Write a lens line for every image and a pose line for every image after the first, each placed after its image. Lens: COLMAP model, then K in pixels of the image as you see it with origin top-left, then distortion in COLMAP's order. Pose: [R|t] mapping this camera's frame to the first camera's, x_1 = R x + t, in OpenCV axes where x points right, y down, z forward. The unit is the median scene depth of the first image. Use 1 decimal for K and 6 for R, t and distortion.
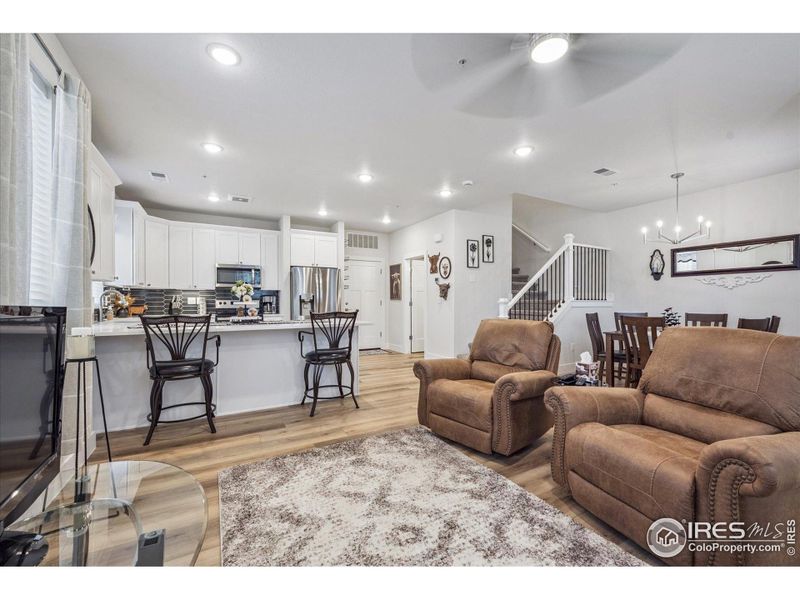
lens RADIAL K [[336.1, 0, 400.0], [0, 336.1, 300.0], [0, 0, 1]] dist [-0.000882, -0.000147]
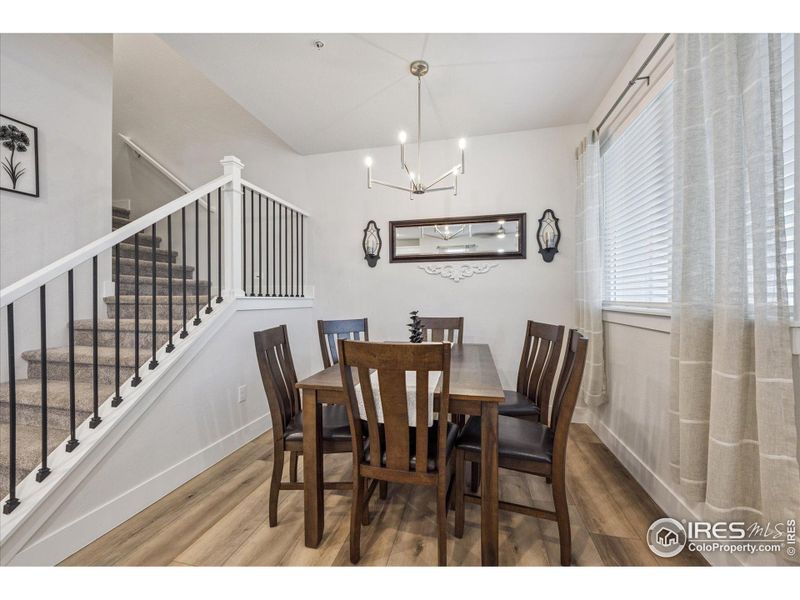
lens RADIAL K [[323.4, 0, 404.4], [0, 323.4, 301.2], [0, 0, 1]] dist [-0.000042, -0.000125]
pose [[0.656092, -0.005641, 0.754660, 0.328813], [-0.001349, 0.999962, 0.008648, 0.002580], [-0.754680, -0.006692, 0.656059, 0.537376]]
